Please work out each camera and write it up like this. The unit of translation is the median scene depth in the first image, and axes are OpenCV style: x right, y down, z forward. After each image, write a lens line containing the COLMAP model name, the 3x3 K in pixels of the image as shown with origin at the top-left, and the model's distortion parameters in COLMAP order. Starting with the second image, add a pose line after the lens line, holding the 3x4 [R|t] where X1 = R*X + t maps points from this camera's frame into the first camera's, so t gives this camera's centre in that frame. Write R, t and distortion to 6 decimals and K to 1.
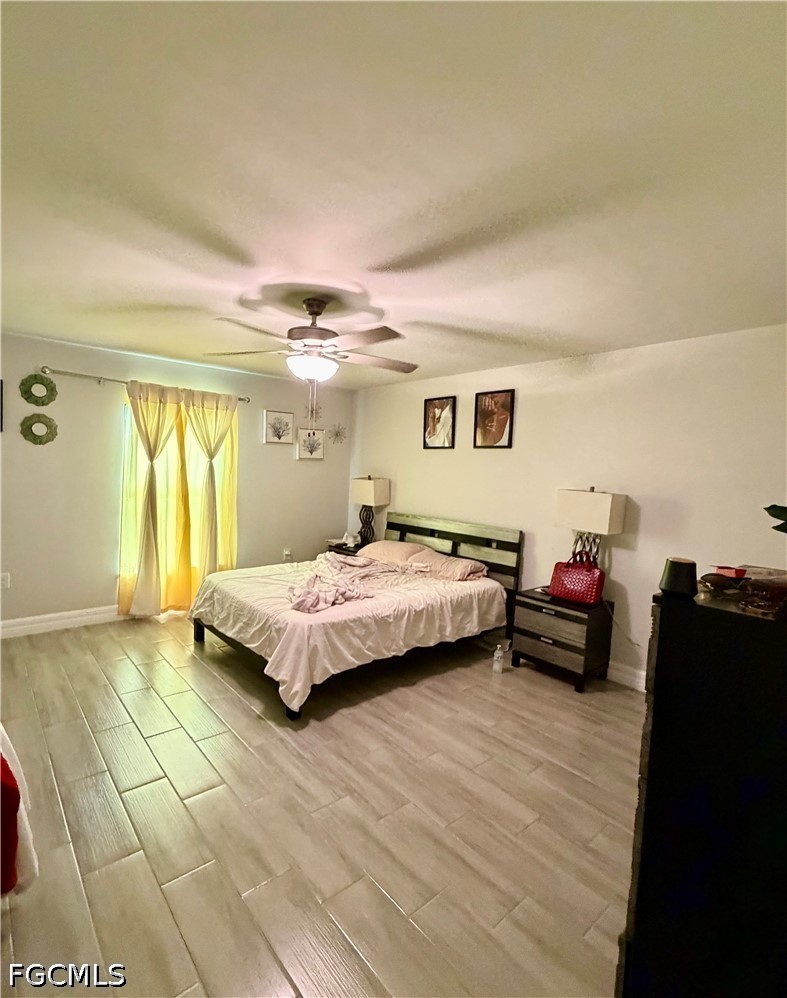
lens RADIAL K [[485.3, 0, 393.1], [0, 485.3, 497.2], [0, 0, 1]] dist [0.001261, -0.000043]
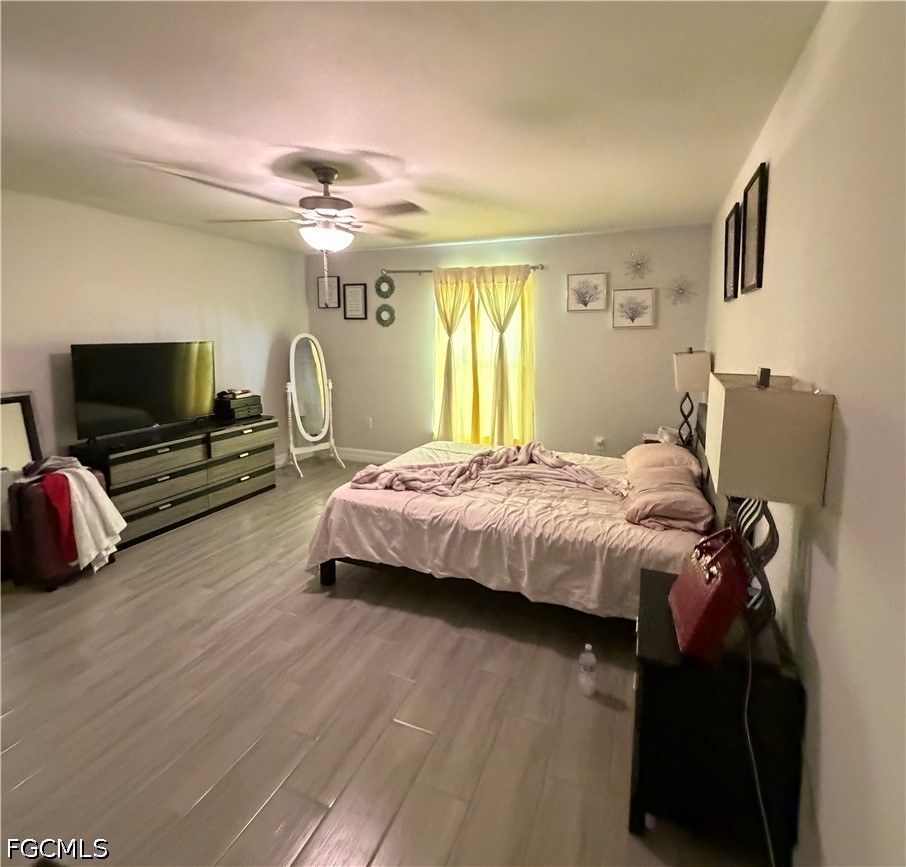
lens RADIAL K [[501.6, 0, 457.1], [0, 501.6, 375.2], [0, 0, 1]] dist [0.006474, -0.000248]
pose [[0.439210, 0.038624, -0.897554, 0.629548], [-0.038442, 0.998968, 0.024177, -0.015588], [0.897561, 0.023885, 0.440242, 0.568792]]
